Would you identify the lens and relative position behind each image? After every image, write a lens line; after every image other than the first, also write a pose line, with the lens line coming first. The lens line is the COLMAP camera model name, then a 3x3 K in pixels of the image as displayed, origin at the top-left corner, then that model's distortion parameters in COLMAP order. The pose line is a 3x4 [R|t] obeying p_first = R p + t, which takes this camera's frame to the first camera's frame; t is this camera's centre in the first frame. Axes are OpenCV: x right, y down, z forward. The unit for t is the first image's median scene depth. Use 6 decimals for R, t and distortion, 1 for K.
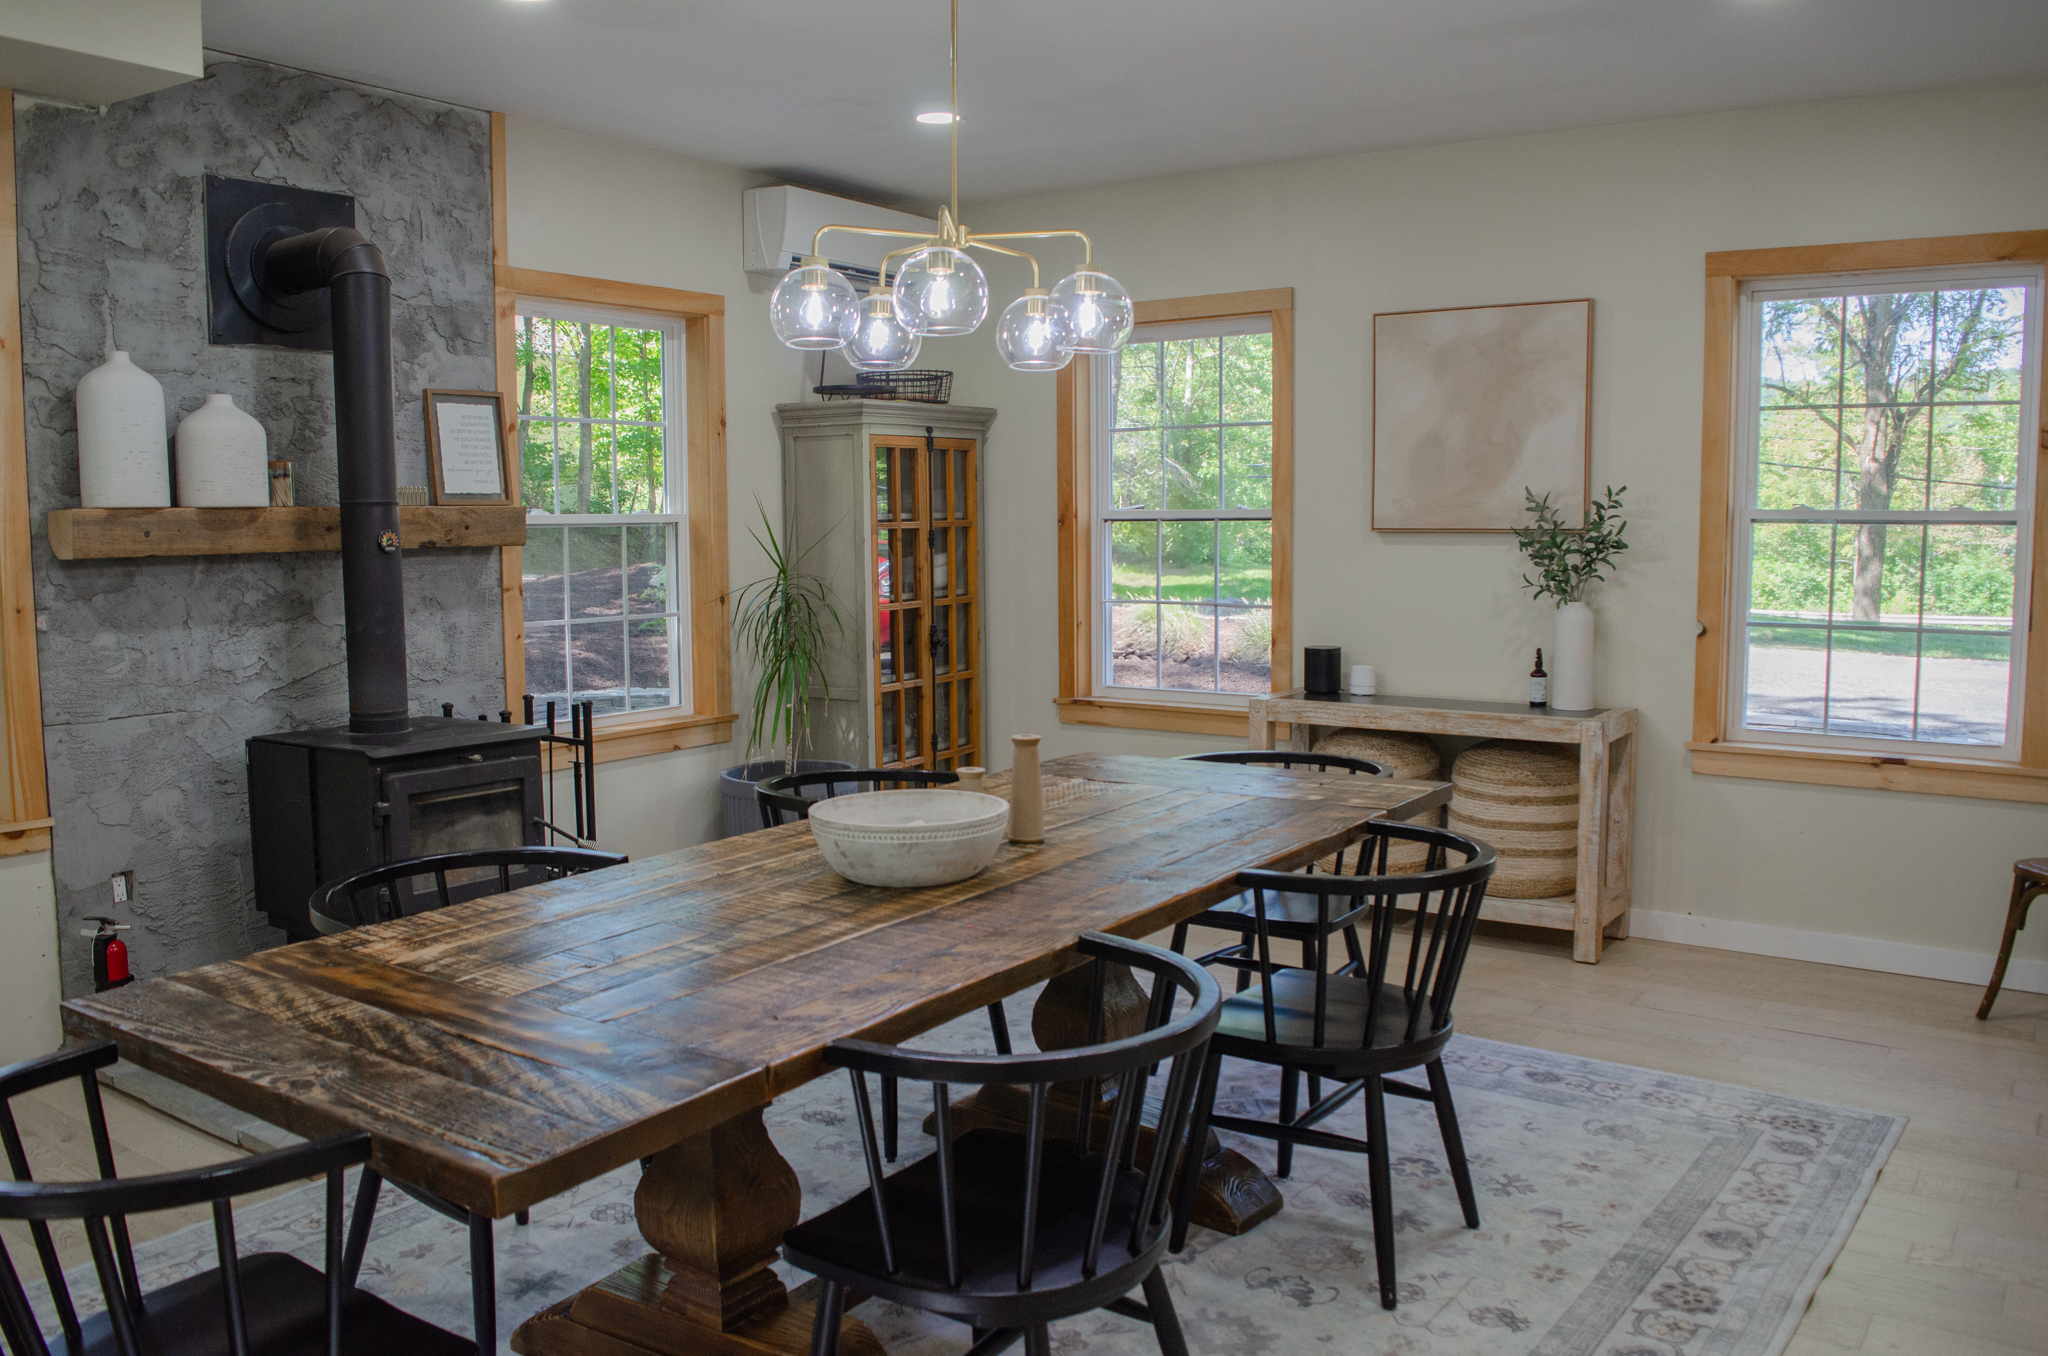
lens RADIAL K [[1603.0, 0, 1027.7], [0, 1603.0, 684.7], [0, 0, 1]] dist [-0.095904, 0.023321]
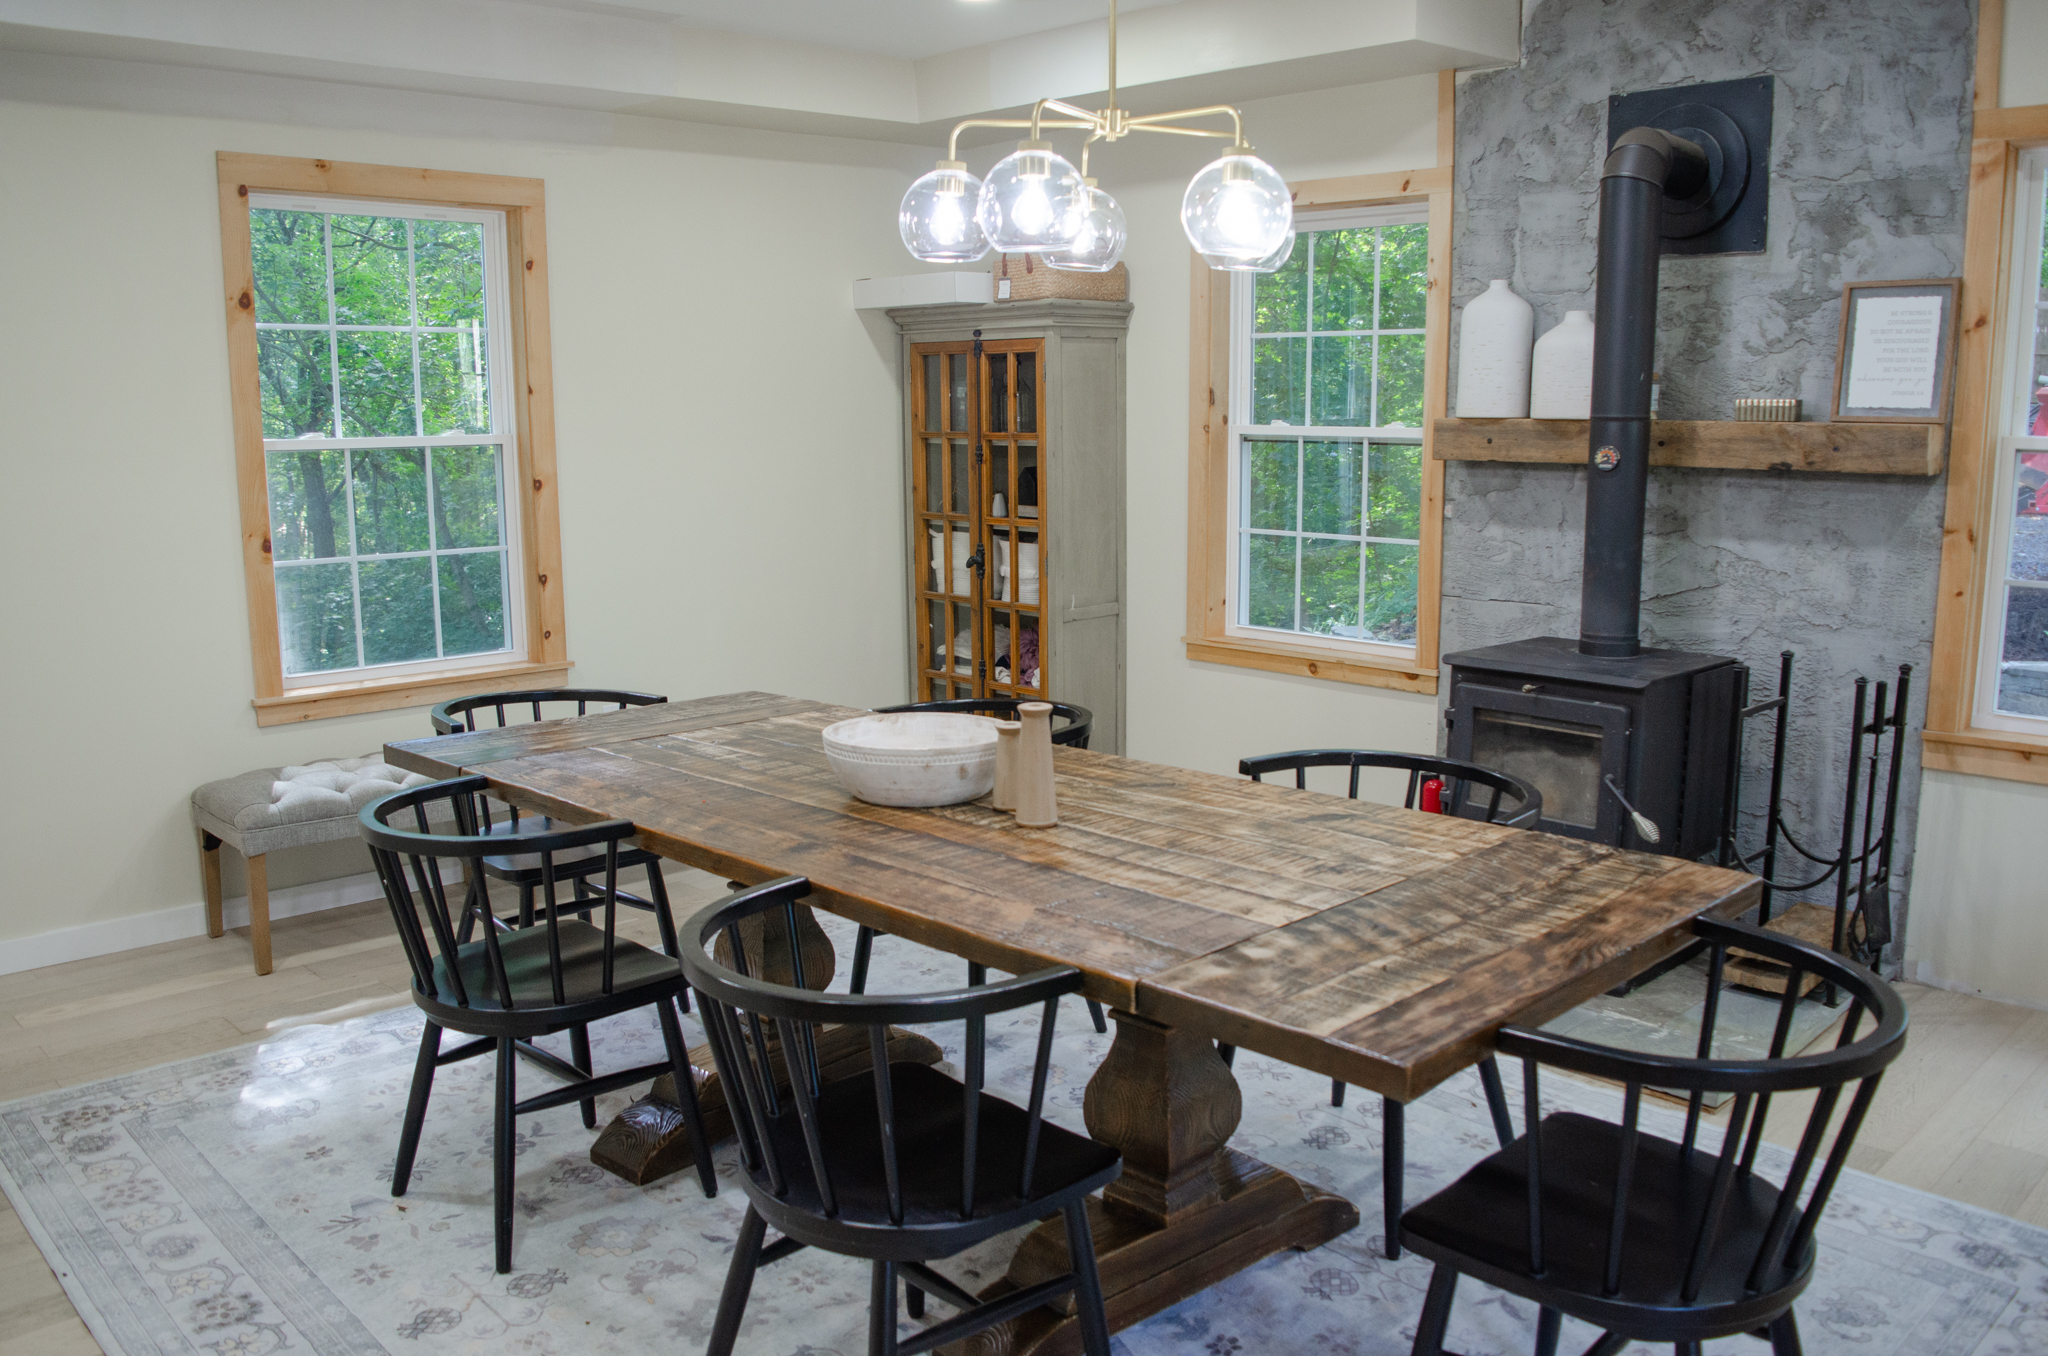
lens RADIAL K [[1603.0, 0, 1024.0], [0, 1603.0, 690.6], [0, 0, 1]] dist [-0.095904, 0.023321]
pose [[-0.169331, 0.177453, -0.969452, 0.594066], [-0.100020, 0.975484, 0.196027, -0.102950], [0.980471, 0.130158, -0.147431, 0.789699]]
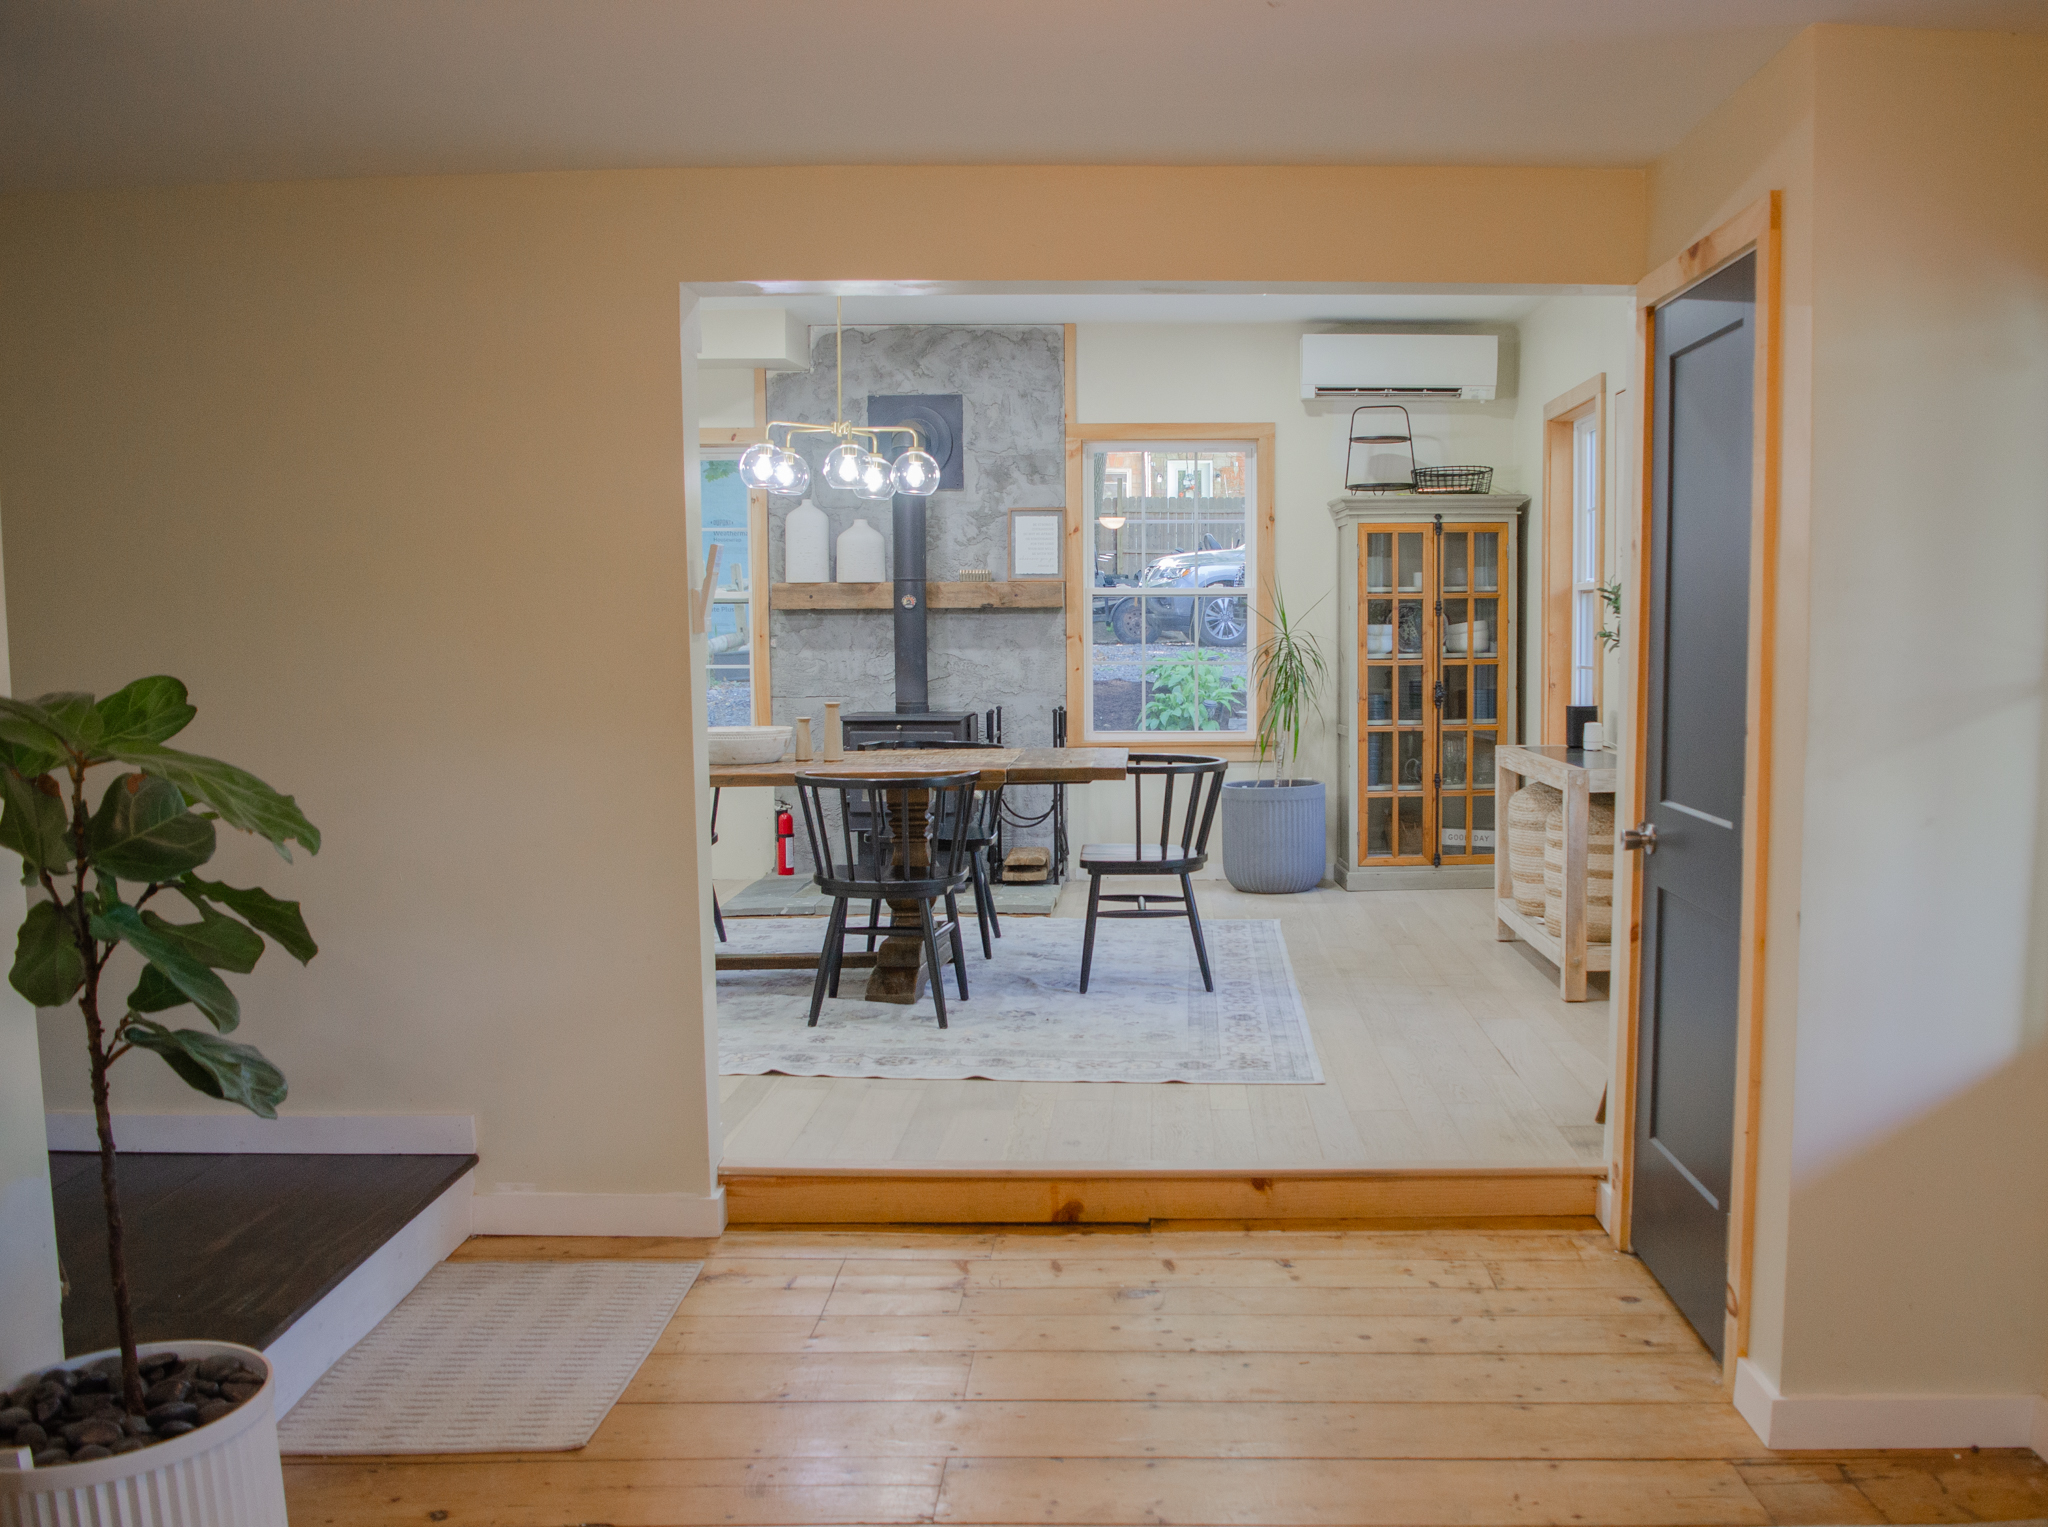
lens RADIAL K [[1787.3, 0, 1132.5], [0, 1787.3, 769.1], [0, 0, 1]] dist [-0.092397, 0.015542]
pose [[0.582475, 0.072604, -0.809599, 1.279399], [-0.084989, 0.995984, 0.028172, 0.014269], [0.808393, 0.052397, 0.586306, 0.067587]]
